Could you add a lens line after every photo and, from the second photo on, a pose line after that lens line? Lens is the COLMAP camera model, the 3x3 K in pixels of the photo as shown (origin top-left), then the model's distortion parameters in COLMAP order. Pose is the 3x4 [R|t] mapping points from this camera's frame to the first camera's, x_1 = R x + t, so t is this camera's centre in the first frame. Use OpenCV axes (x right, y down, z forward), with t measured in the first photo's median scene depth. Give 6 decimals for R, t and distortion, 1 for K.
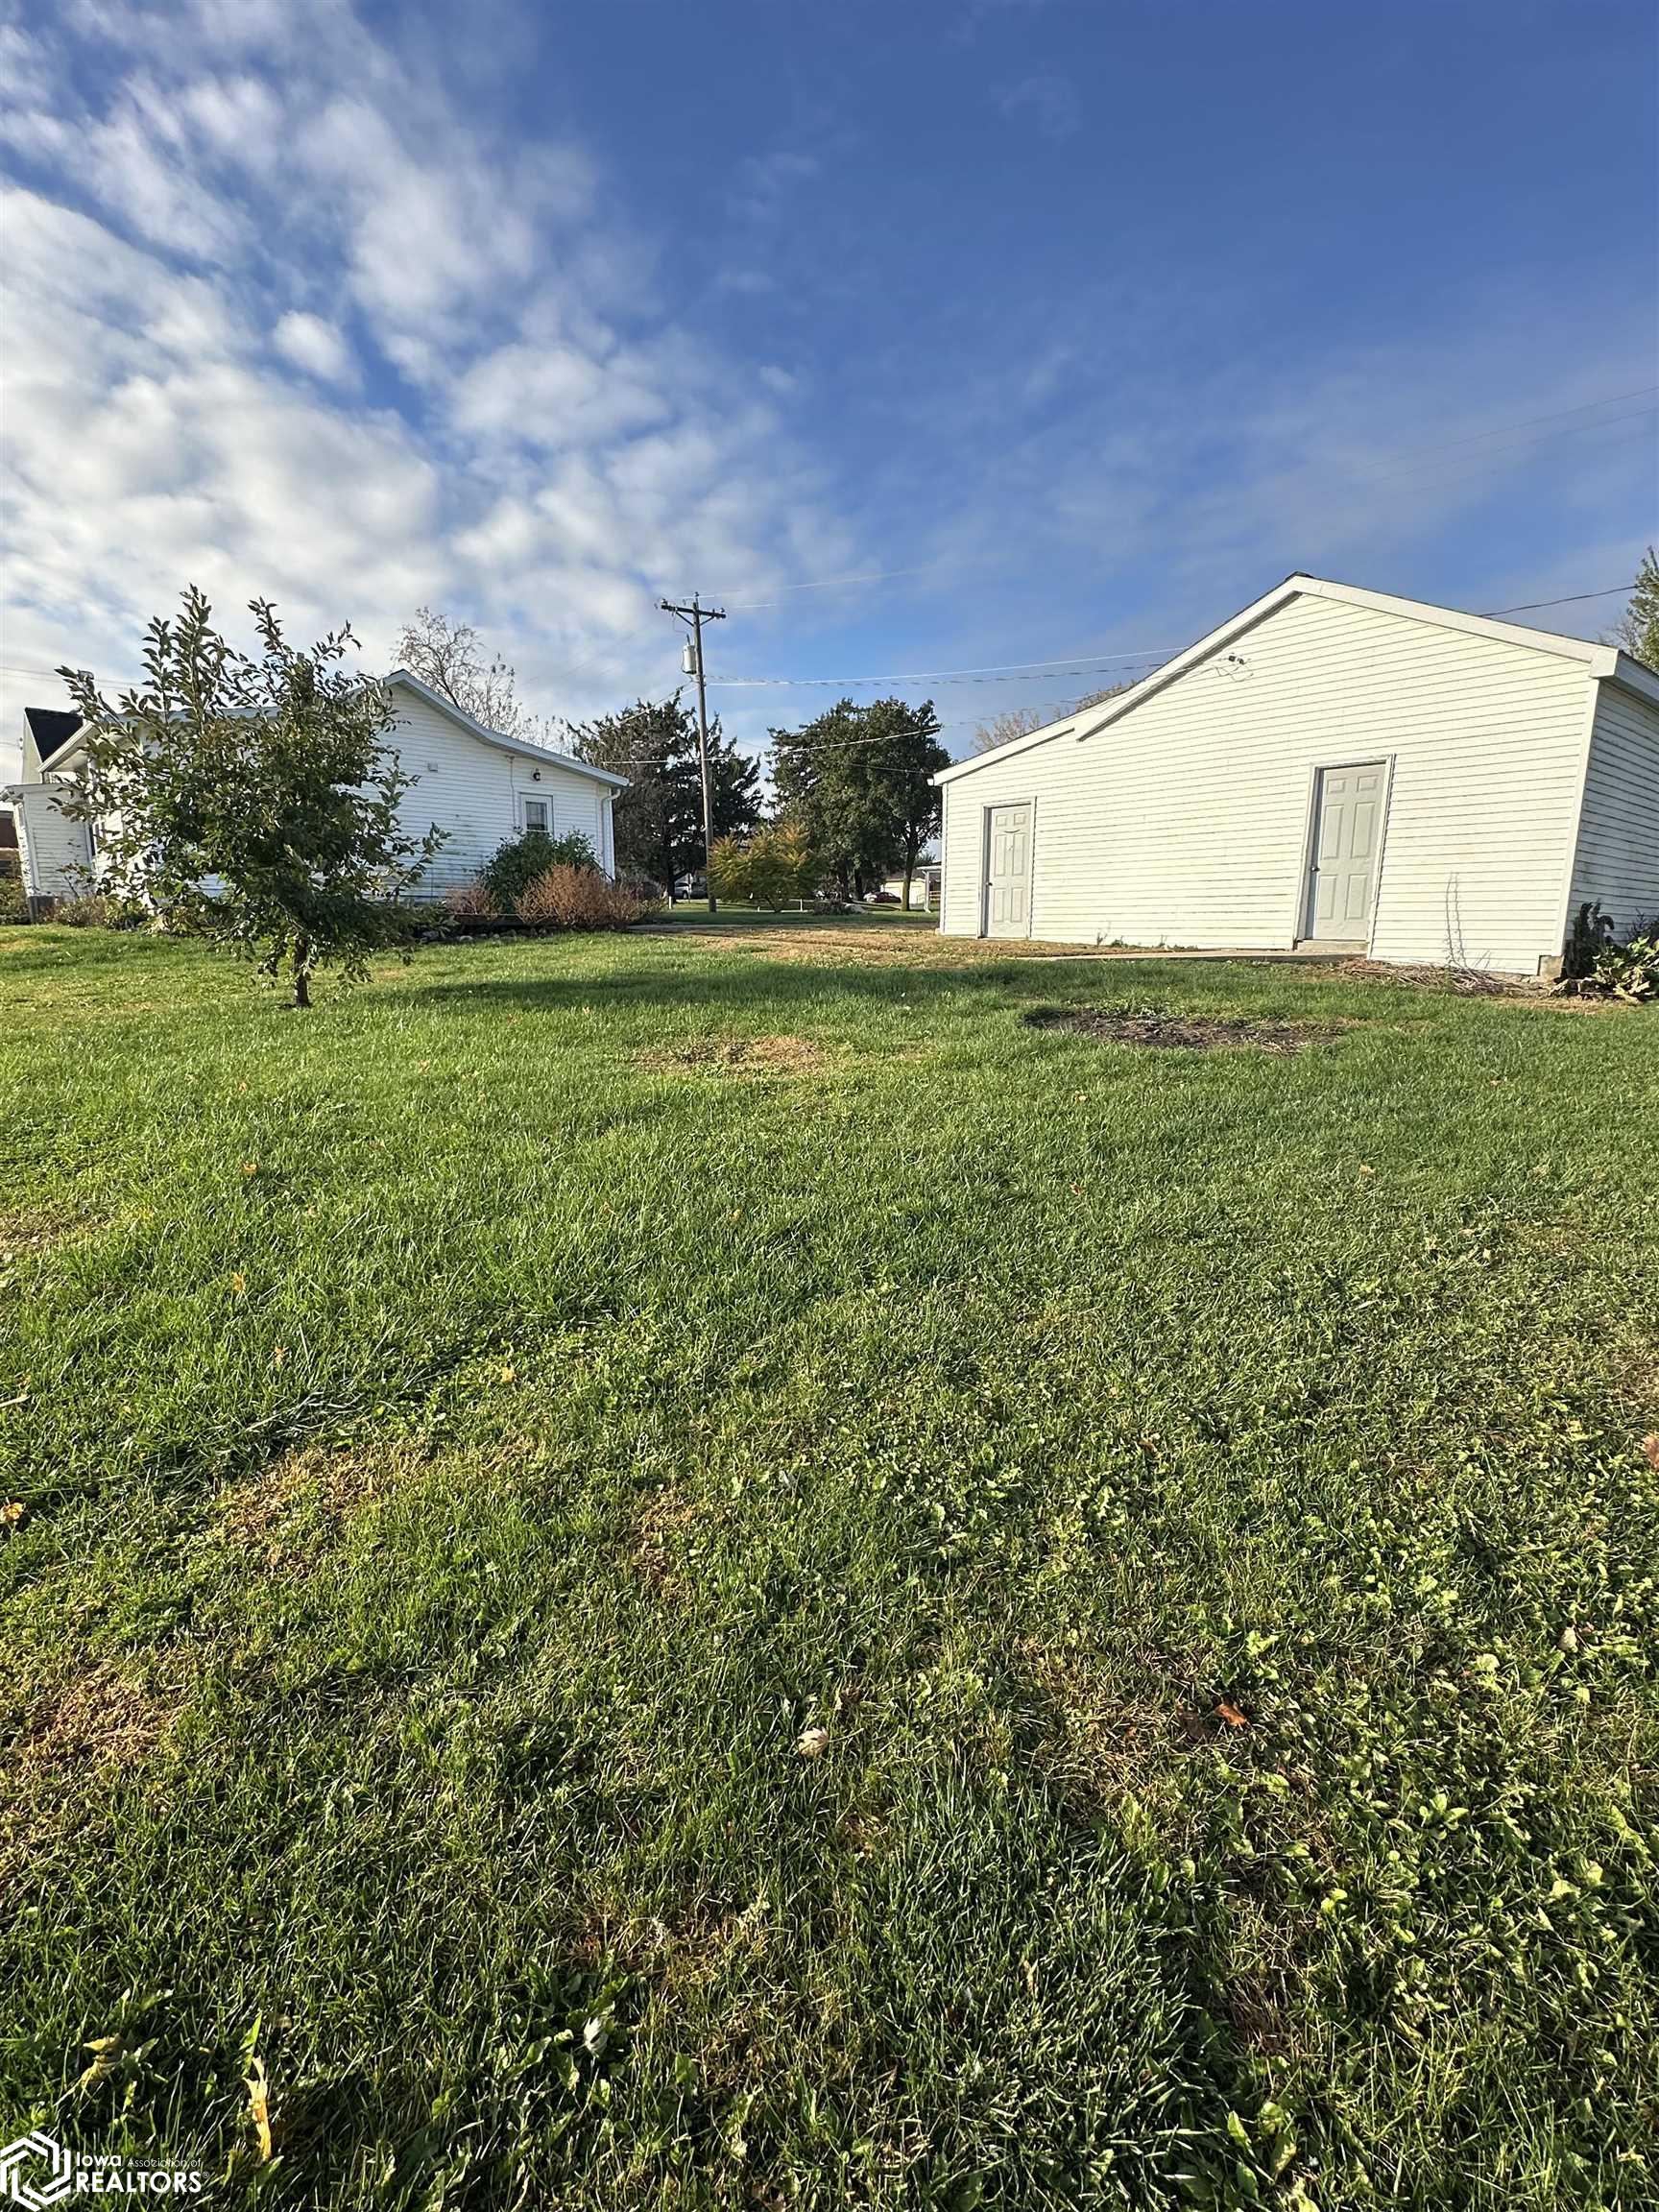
lens RADIAL K [[1019.7, 0, 829.5], [0, 1019.7, 1106.0], [0, 0, 1]] dist [0.011760, -0.005213]
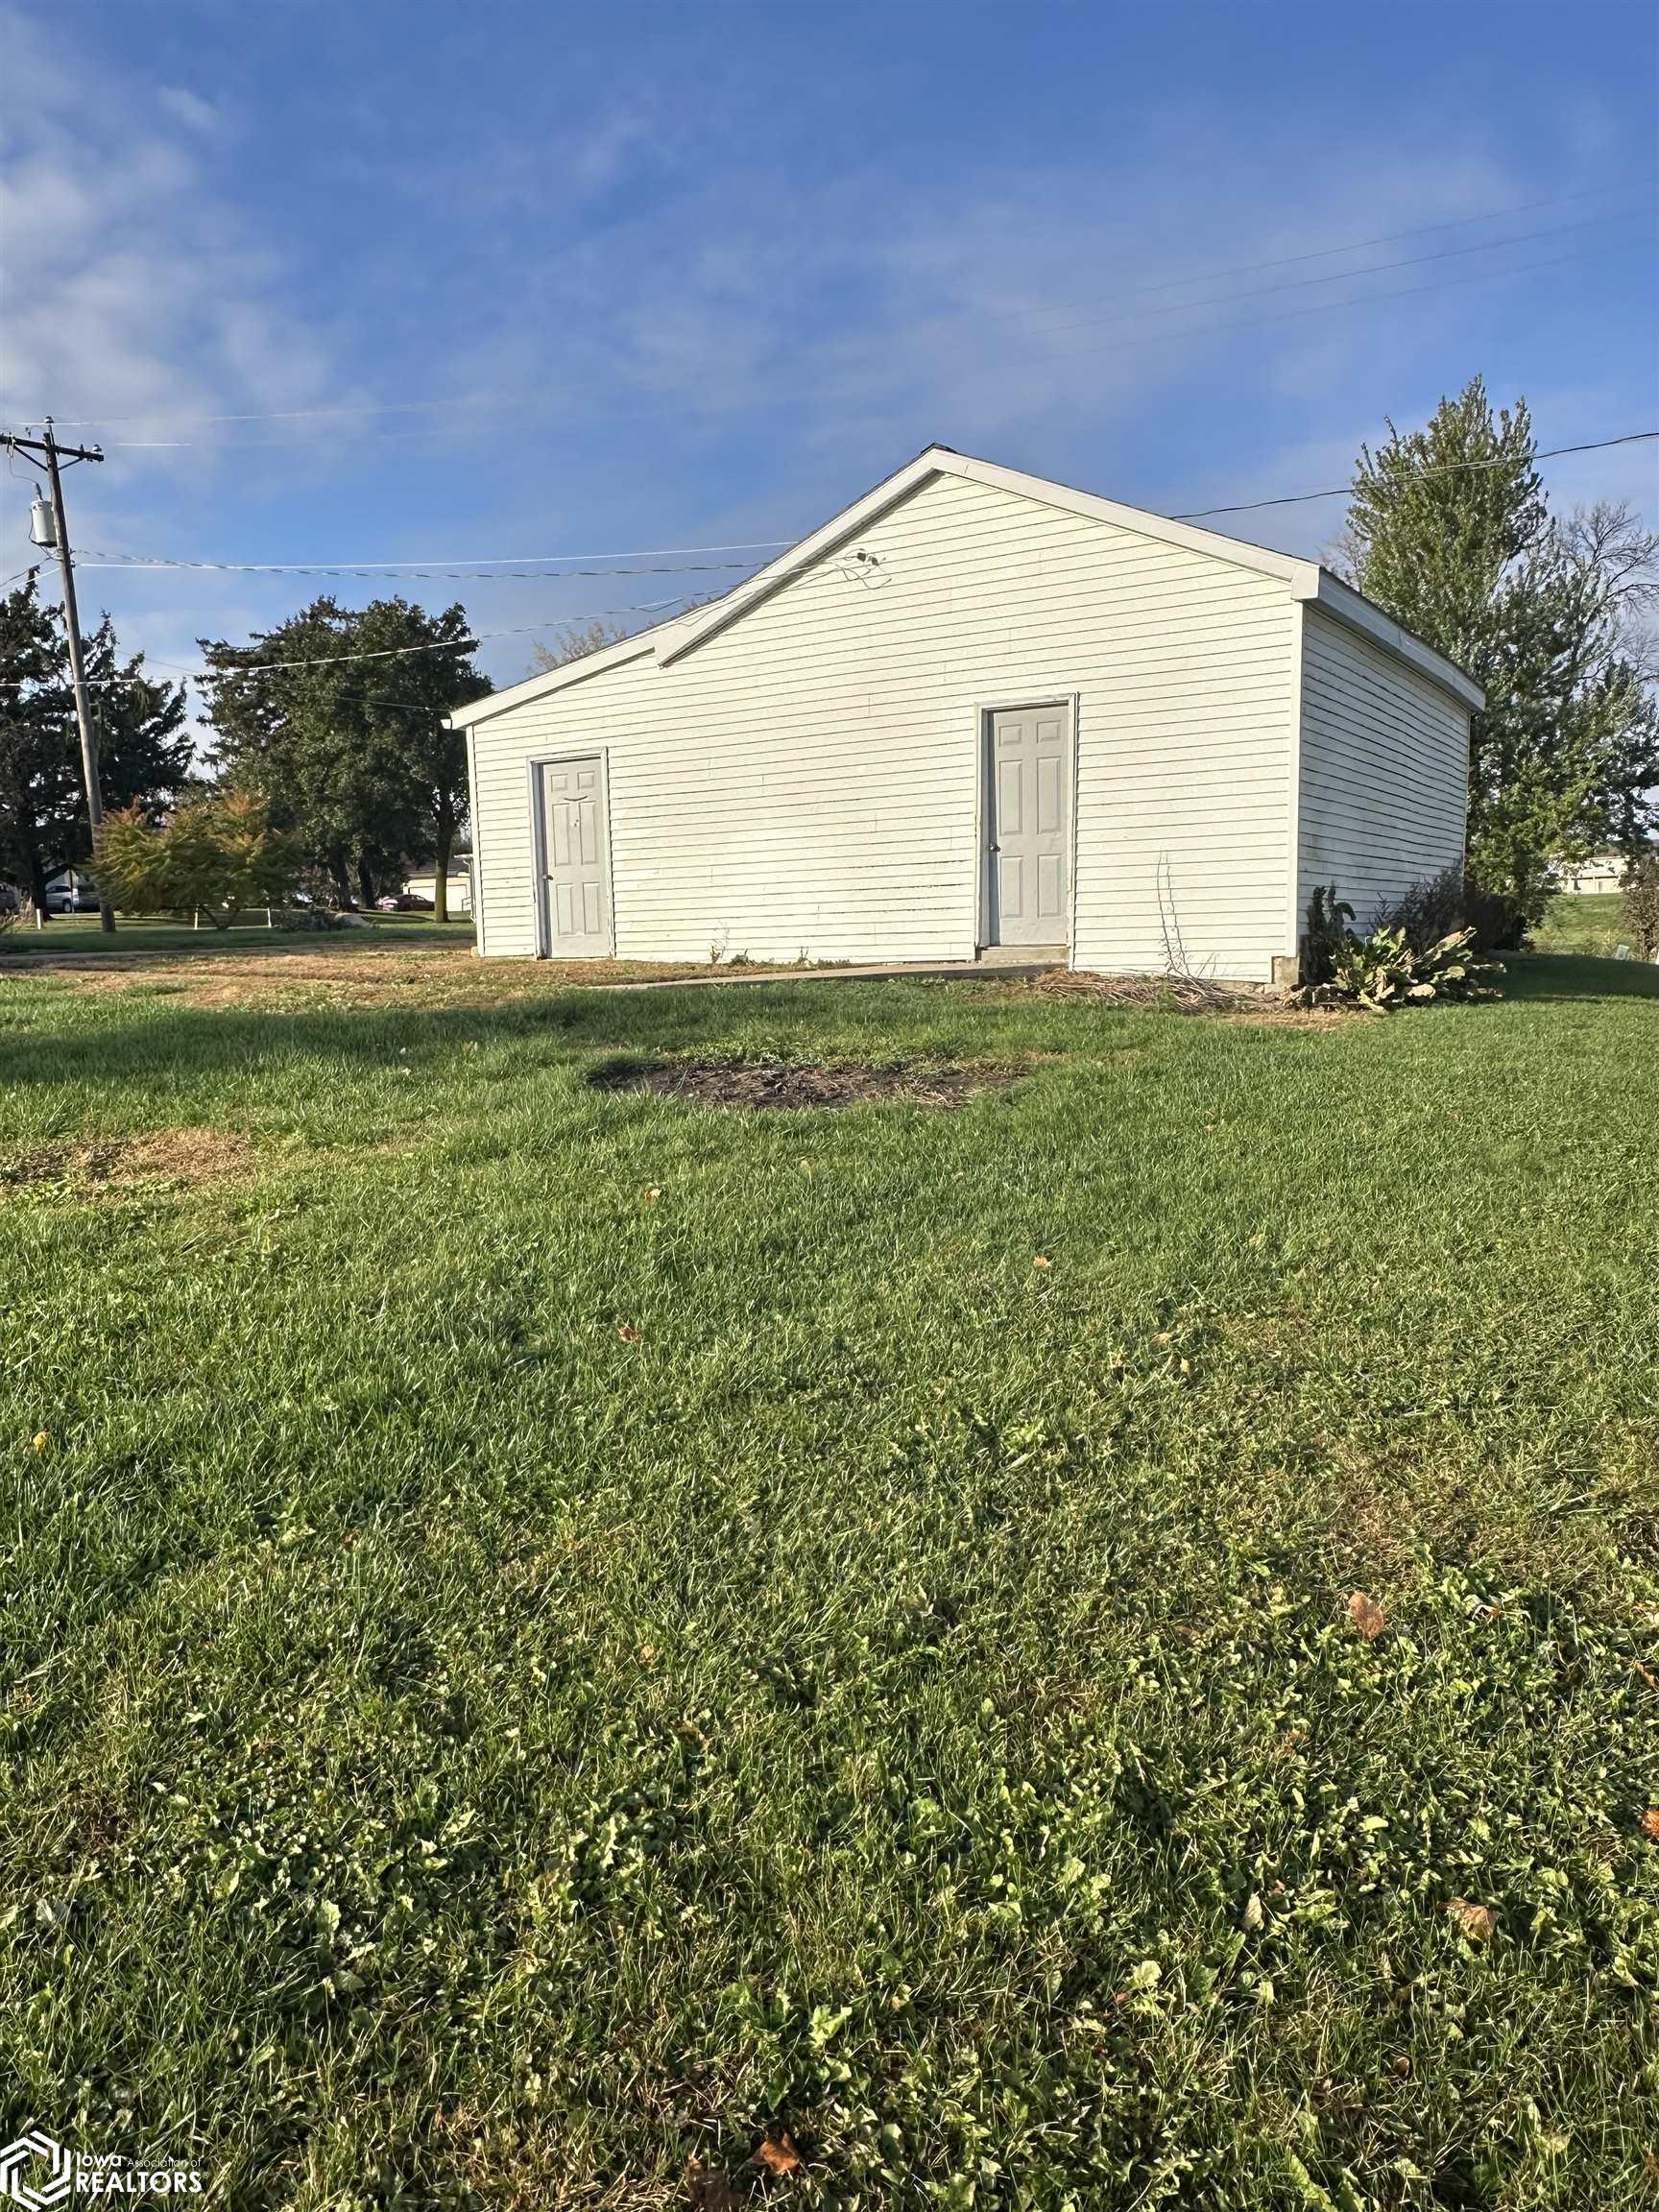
lens RADIAL K [[1563.7, 0, 829.5], [0, 1563.7, 1106.0], [0, 0, 1]] dist [0.003545, -0.001197]
pose [[0.952877, -0.061851, 0.296984, 0.037349], [0.082627, 0.994897, -0.057907, 0.002655], [-0.291887, 0.079717, 0.953125, 0.005522]]
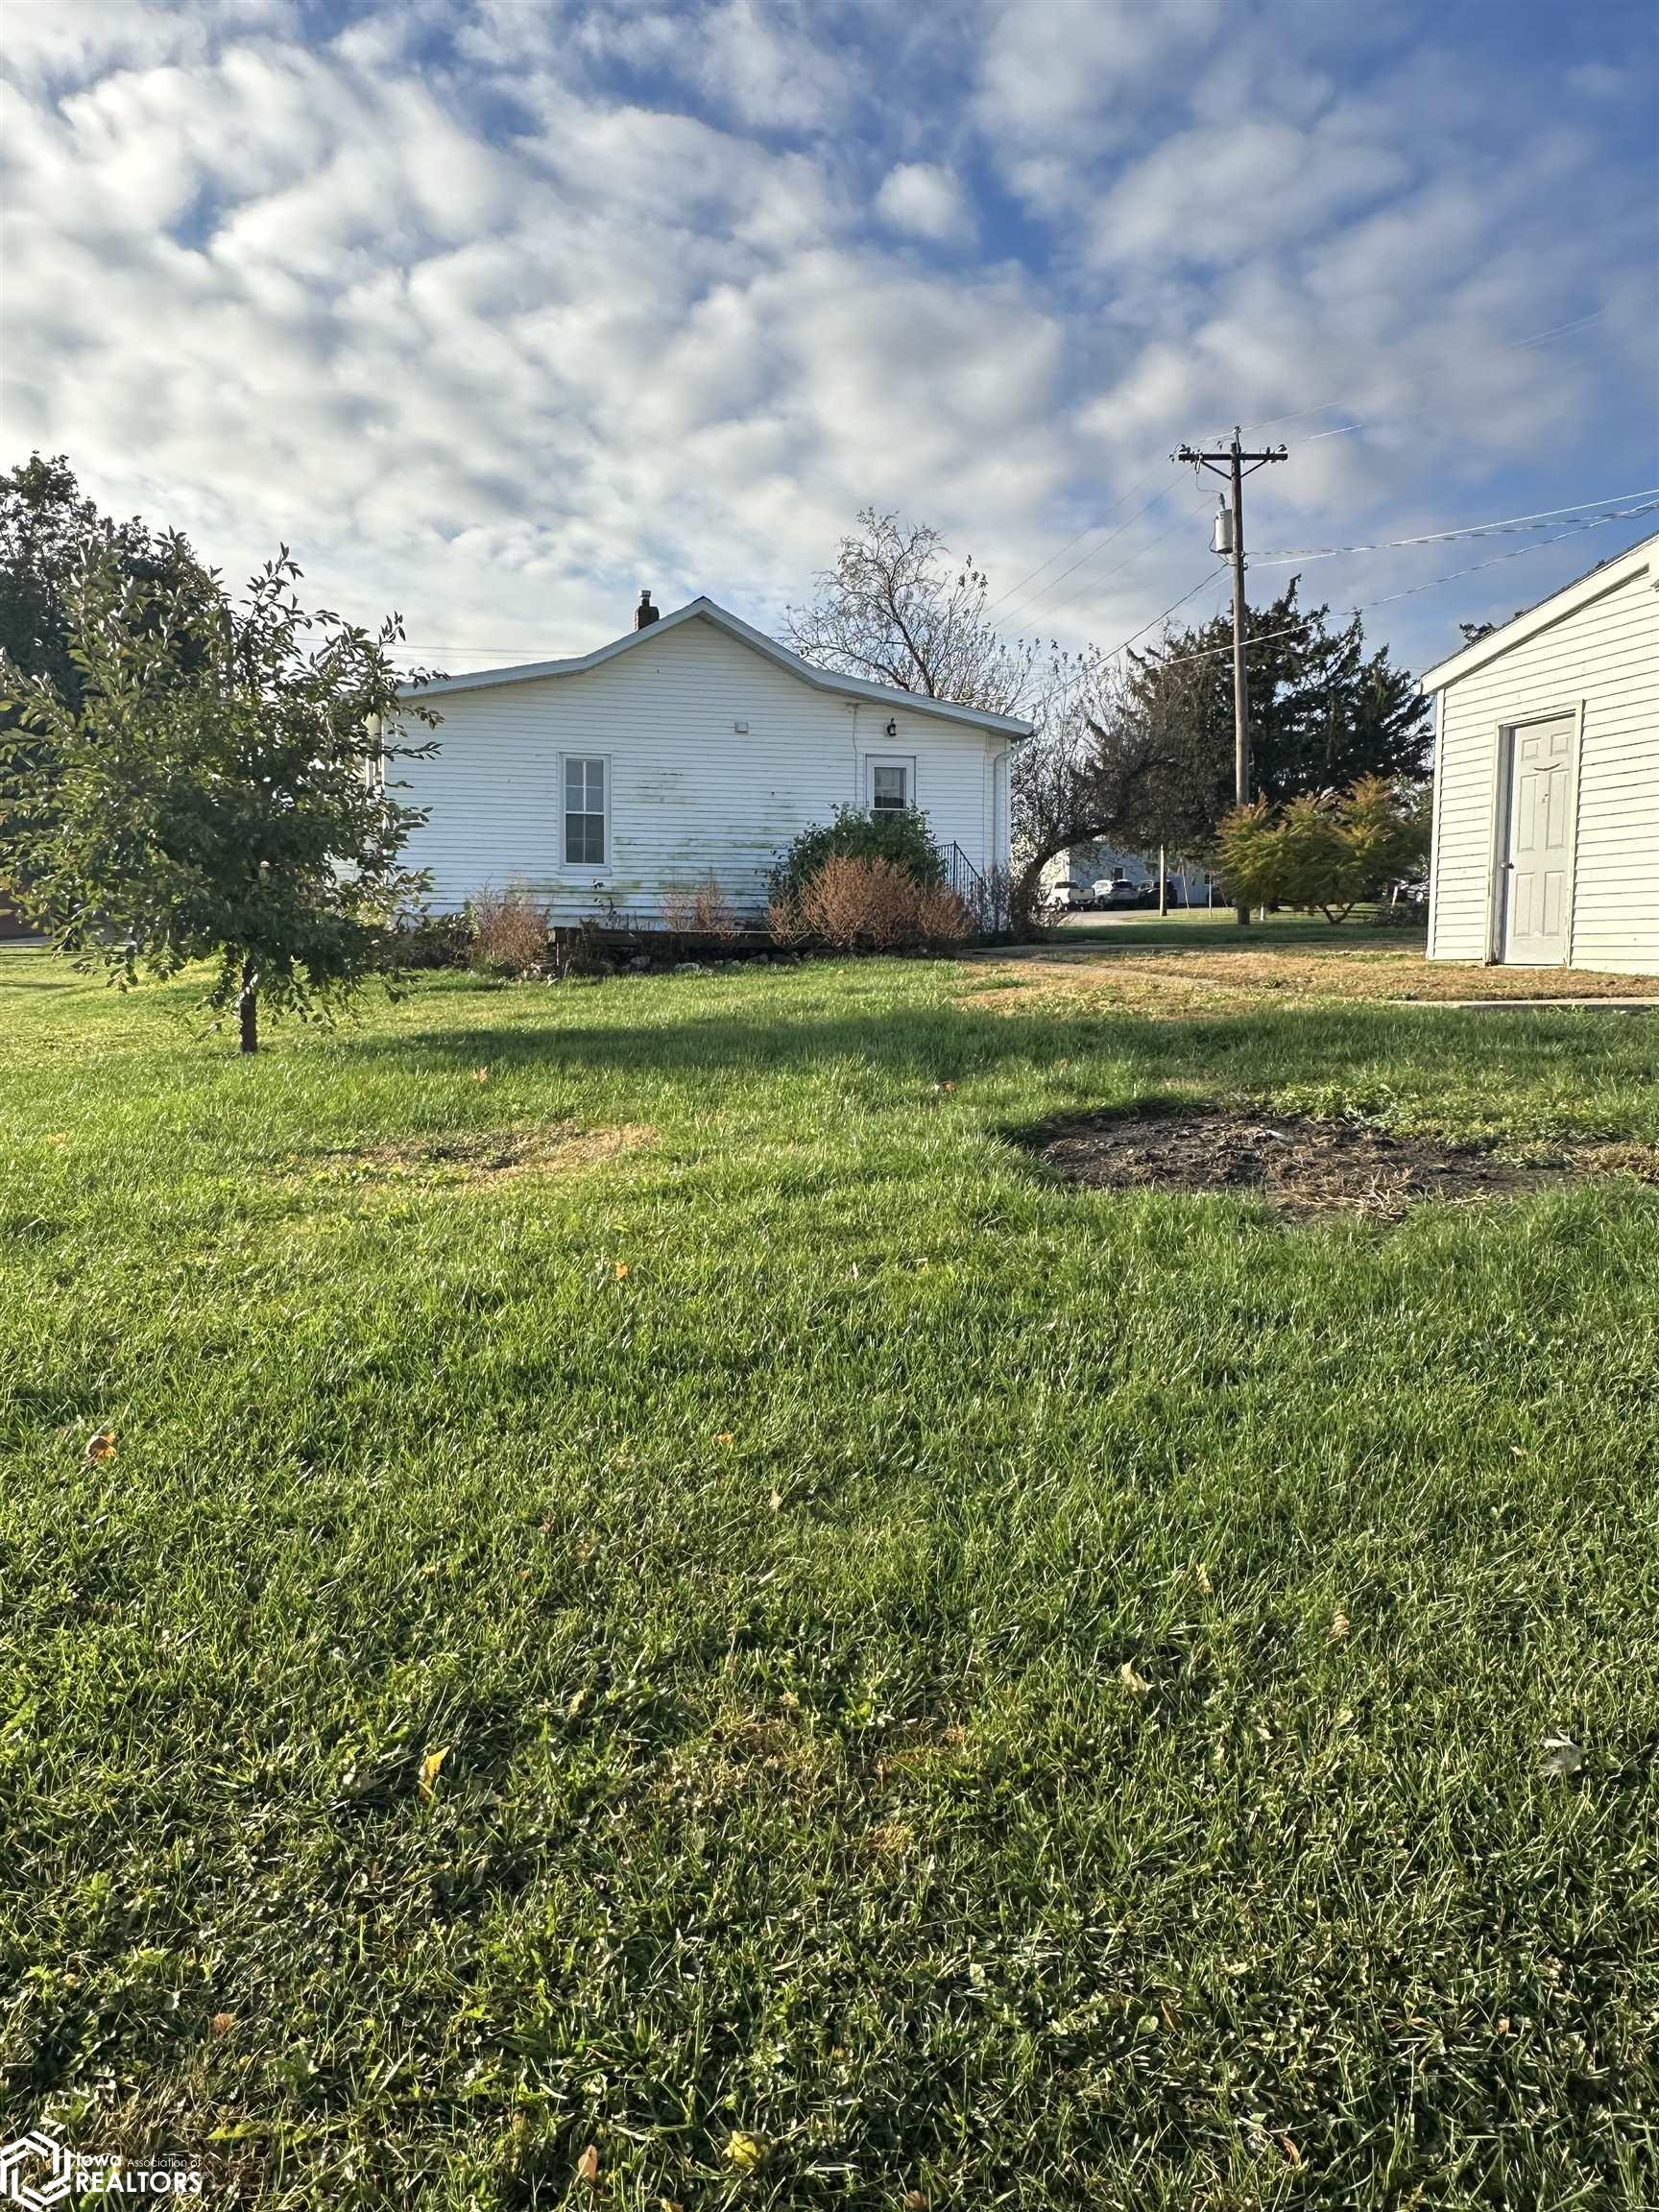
lens RADIAL K [[1555.3, 0, 829.5], [0, 1555.3, 1106.0], [0, 0, 1]] dist [-0.008311, -0.004365]
pose [[0.879037, 0.043832, -0.474734, 0.408728], [-0.078333, 0.995511, -0.053129, -0.034135], [0.470274, 0.083890, 0.878524, 0.214428]]
